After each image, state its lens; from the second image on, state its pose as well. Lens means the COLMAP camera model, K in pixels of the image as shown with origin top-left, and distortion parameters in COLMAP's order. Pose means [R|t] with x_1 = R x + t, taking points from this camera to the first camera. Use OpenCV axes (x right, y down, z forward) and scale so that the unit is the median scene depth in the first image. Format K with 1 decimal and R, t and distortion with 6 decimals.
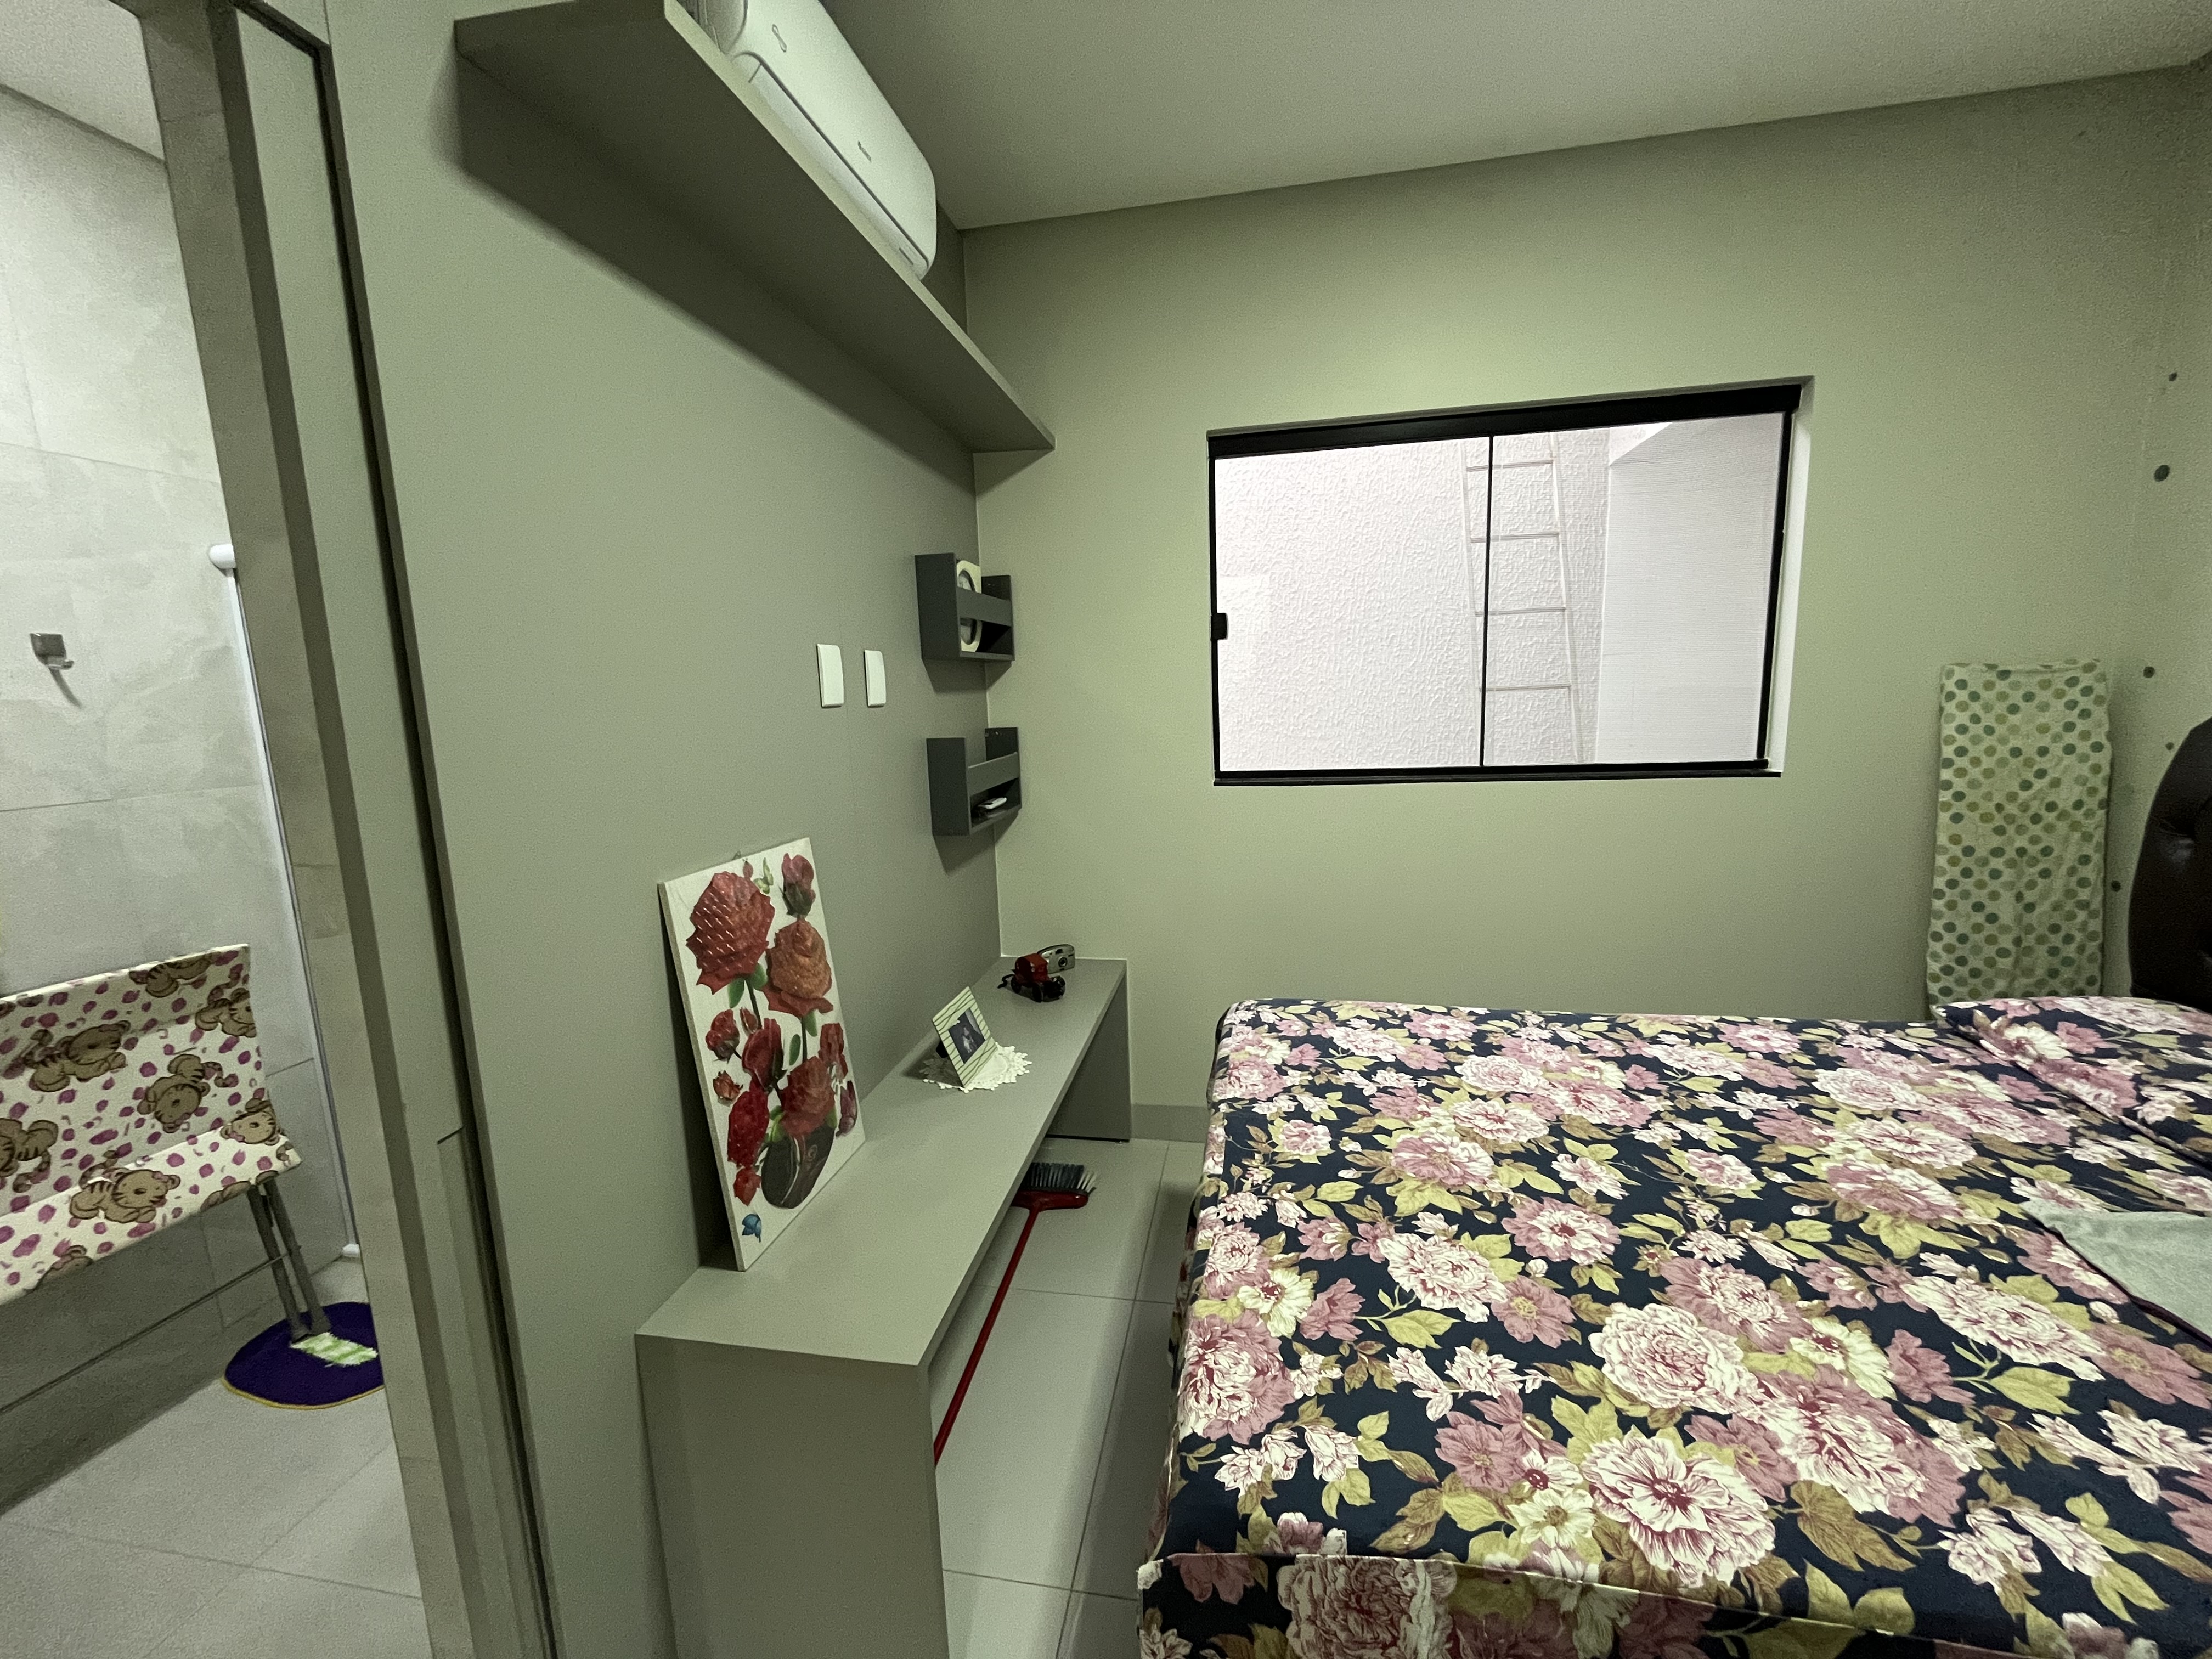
lens RADIAL K [[903.6, 0, 1105.6], [0, 903.6, 826.8], [0, 0, 1]] dist [-0.000809, -0.000239]
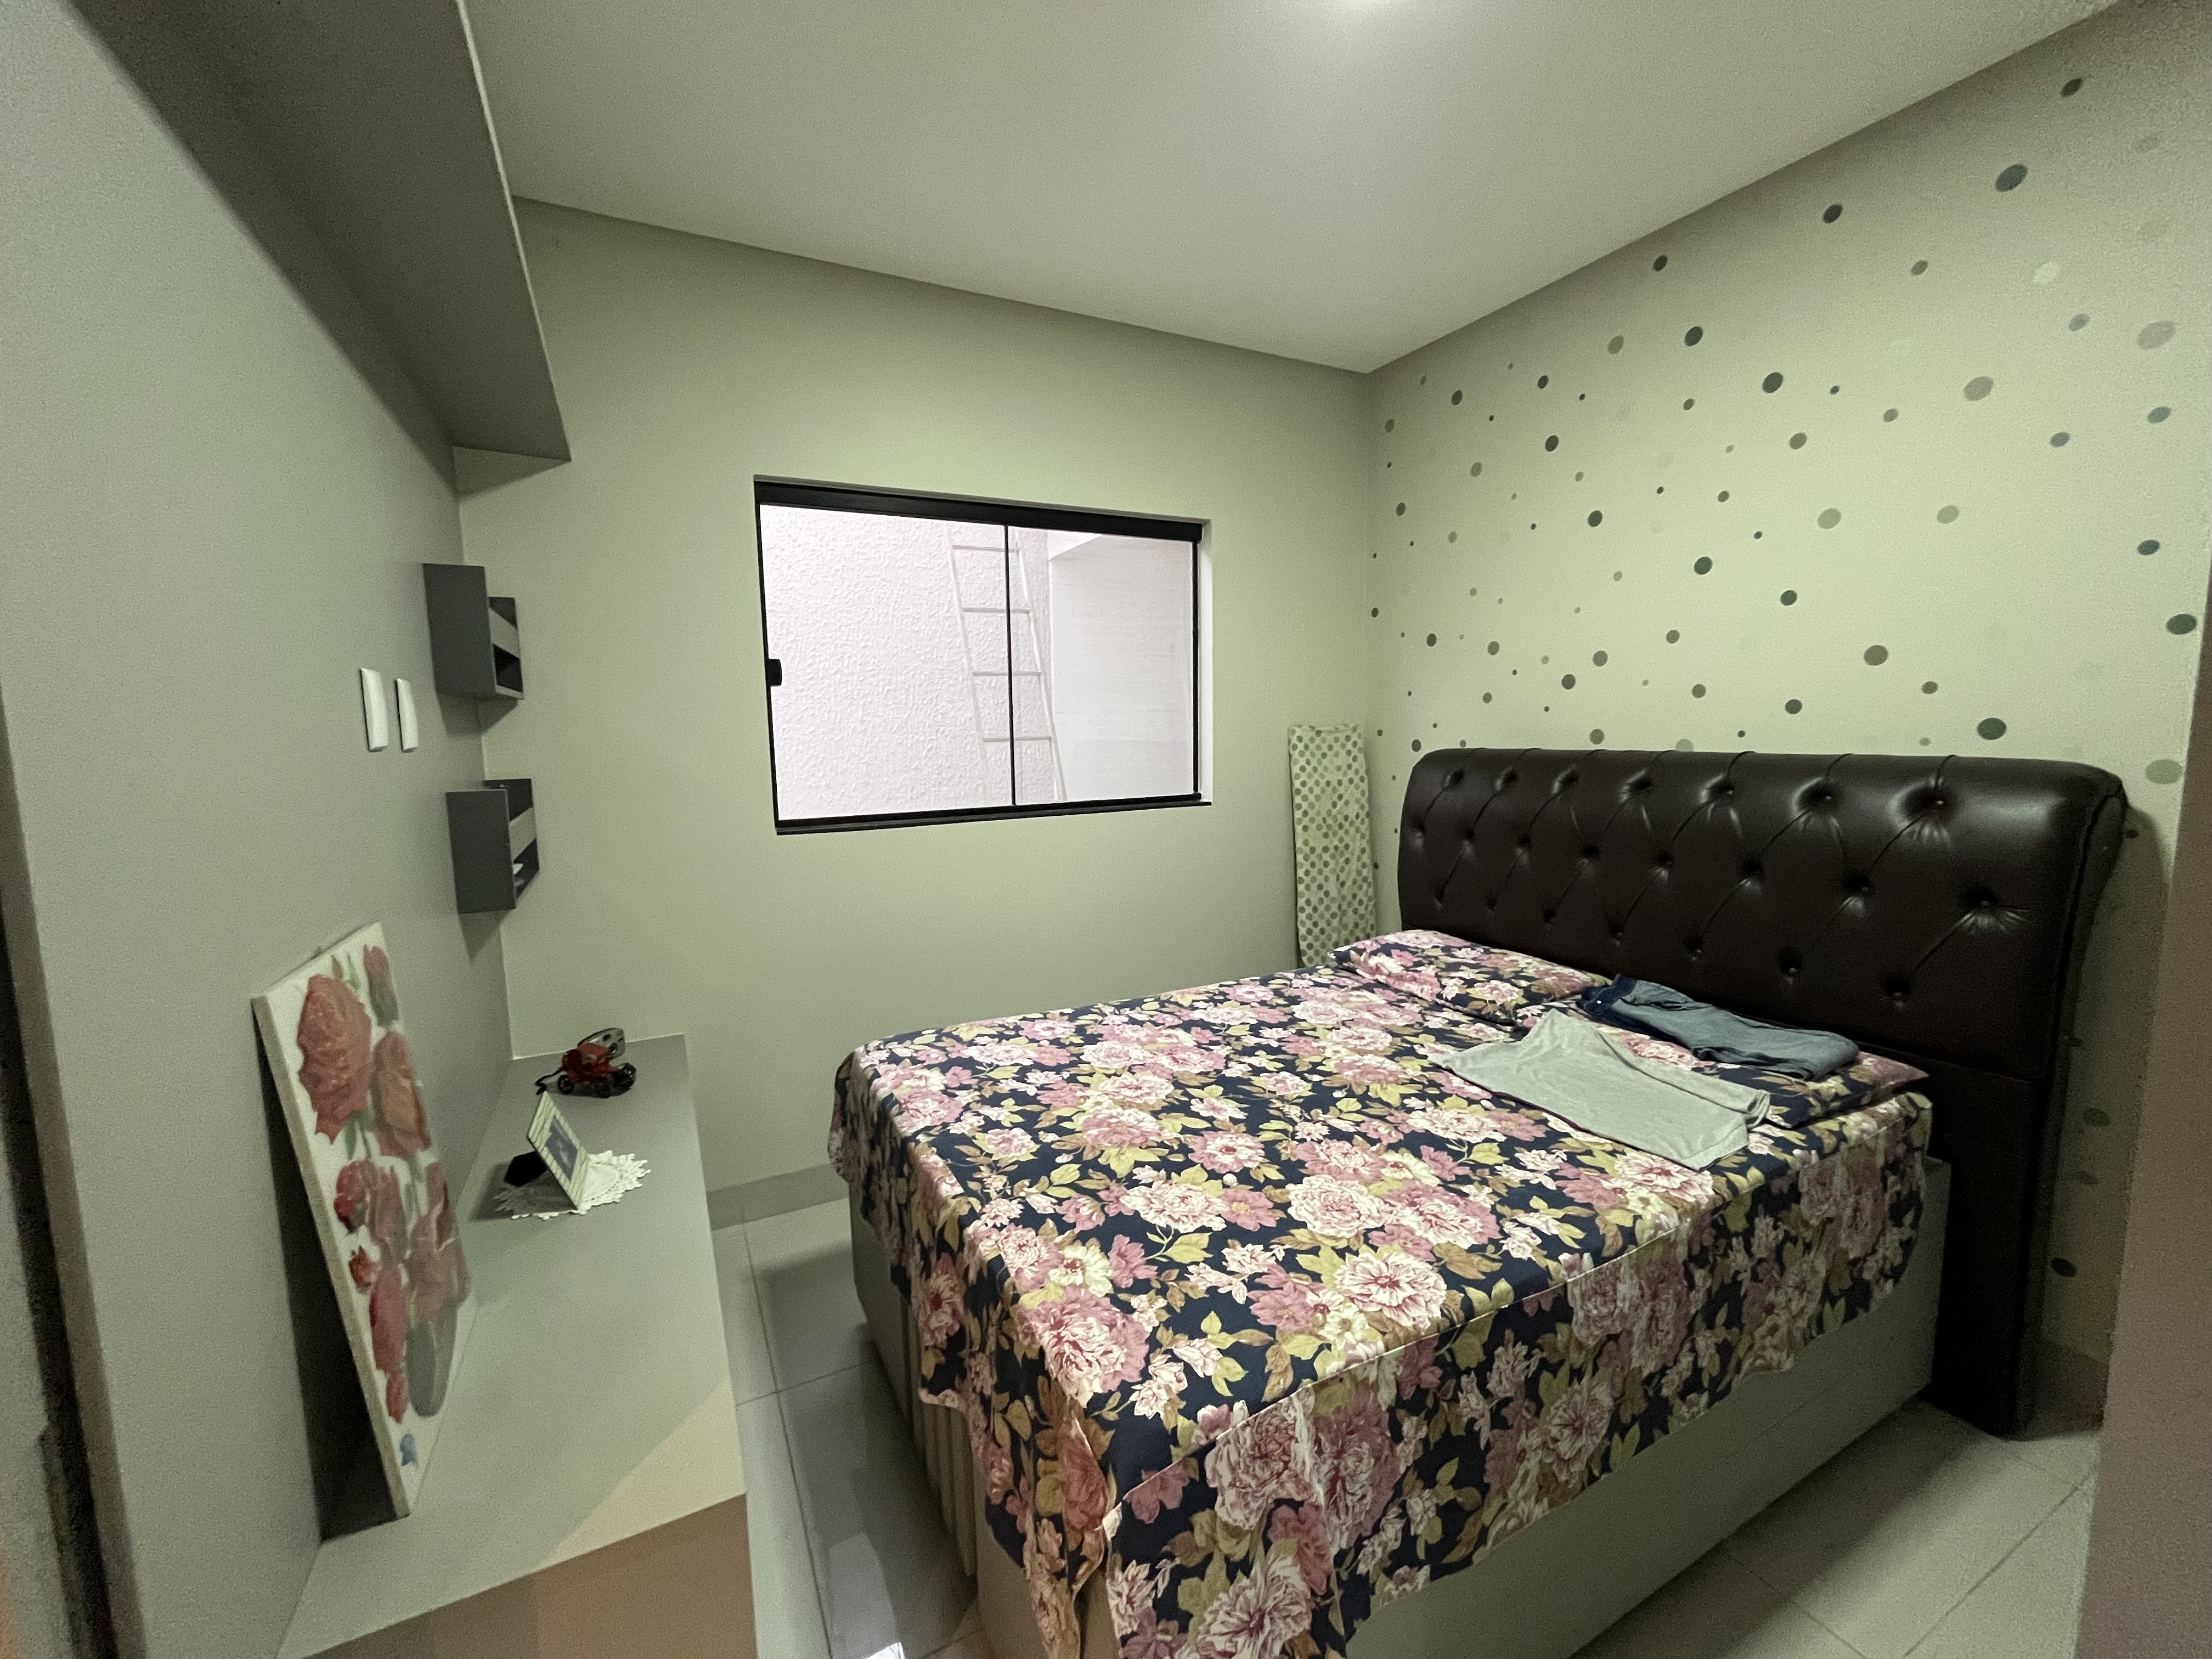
lens RADIAL K [[903.6, 0, 1096.5], [0, 903.6, 827.9], [0, 0, 1]] dist [-0.000809, -0.000239]
pose [[0.792549, -0.048310, 0.607892, -0.333231], [0.082807, 0.996150, -0.028795, 0.005345], [-0.604160, 0.073159, 0.793497, 0.039314]]
